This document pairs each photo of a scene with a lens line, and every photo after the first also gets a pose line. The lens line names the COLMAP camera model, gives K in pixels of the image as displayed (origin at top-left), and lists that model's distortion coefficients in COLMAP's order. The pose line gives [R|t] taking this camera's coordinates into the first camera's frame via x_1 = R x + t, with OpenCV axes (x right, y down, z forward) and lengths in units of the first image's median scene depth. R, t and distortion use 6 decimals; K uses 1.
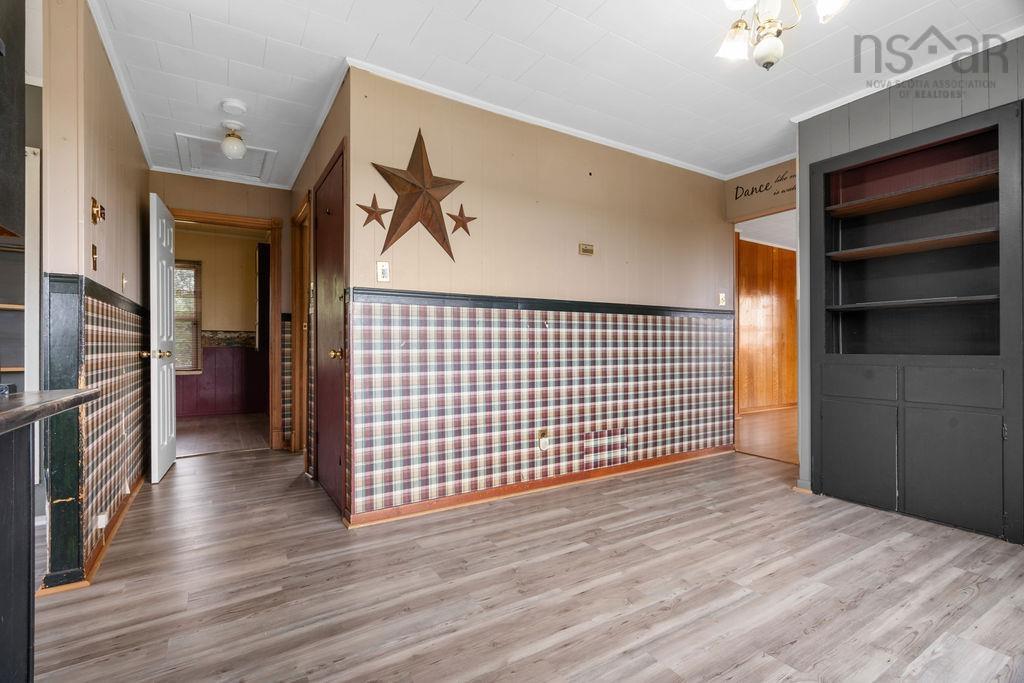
lens RADIAL K [[465.9, 0, 512.0], [0, 465.9, 341.5], [0, 0, 1]] dist [-0.001349, 0.000054]
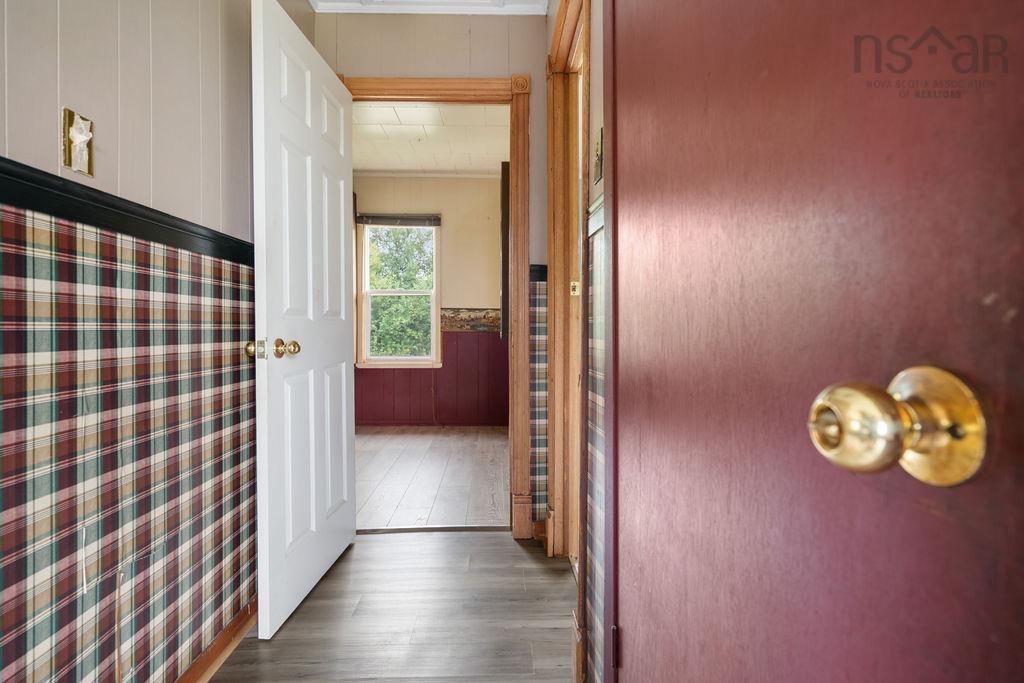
lens RADIAL K [[497.9, 0, 510.8], [0, 497.9, 330.9], [0, 0, 1]] dist [0.000405, 0.000116]
pose [[0.861067, 0.004950, -0.508467, -0.242523], [0.001229, 0.999929, 0.011816, 0.003681], [0.508490, -0.010800, 0.861000, 0.532804]]
